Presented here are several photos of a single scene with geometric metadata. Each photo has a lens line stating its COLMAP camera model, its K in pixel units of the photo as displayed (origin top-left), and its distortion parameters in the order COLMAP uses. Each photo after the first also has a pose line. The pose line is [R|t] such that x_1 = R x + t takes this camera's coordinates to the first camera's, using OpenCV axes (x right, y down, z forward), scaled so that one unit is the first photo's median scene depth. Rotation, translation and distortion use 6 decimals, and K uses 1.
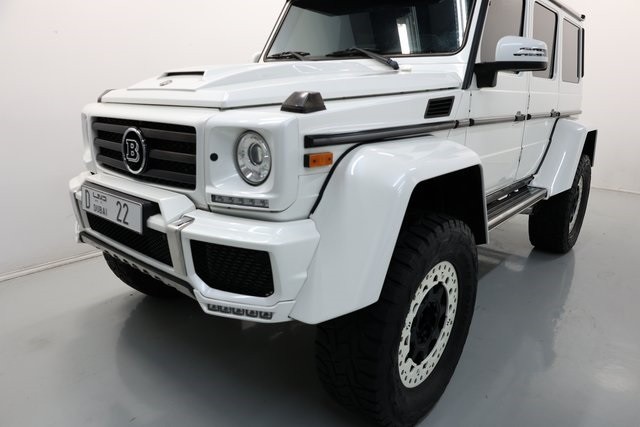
lens RADIAL K [[441.2, 0, 320.0], [0, 441.2, 213.5], [0, 0, 1]] dist [-0.009716, -0.002518]
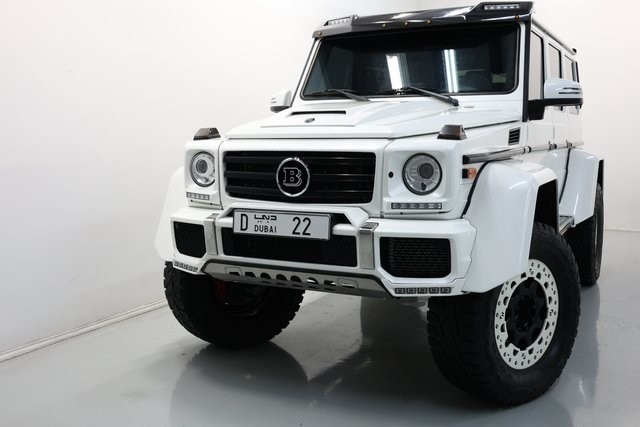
lens RADIAL K [[669.2, 0, 320.0], [0, 669.2, 213.5], [0, 0, 1]] dist [0.008845, -0.004719]
pose [[0.975933, -0.046415, 0.213072, -0.825880], [0.077501, 0.987122, -0.139945, 0.233629], [-0.203832, 0.153090, 0.966962, -0.809539]]
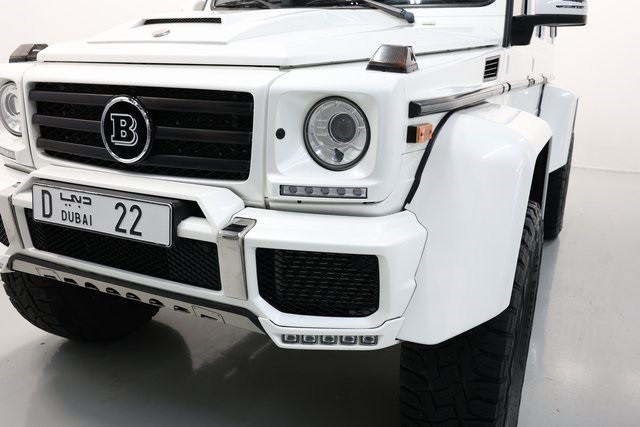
lens RADIAL K [[553.9, 0, 320.0], [0, 553.9, 213.5], [0, 0, 1]] dist [0.007478, 0.004713]
pose [[0.970543, -0.062009, 0.232812, -0.377354], [0.061241, 0.998067, 0.010536, -0.001337], [-0.233015, 0.004032, 0.972465, 0.086181]]
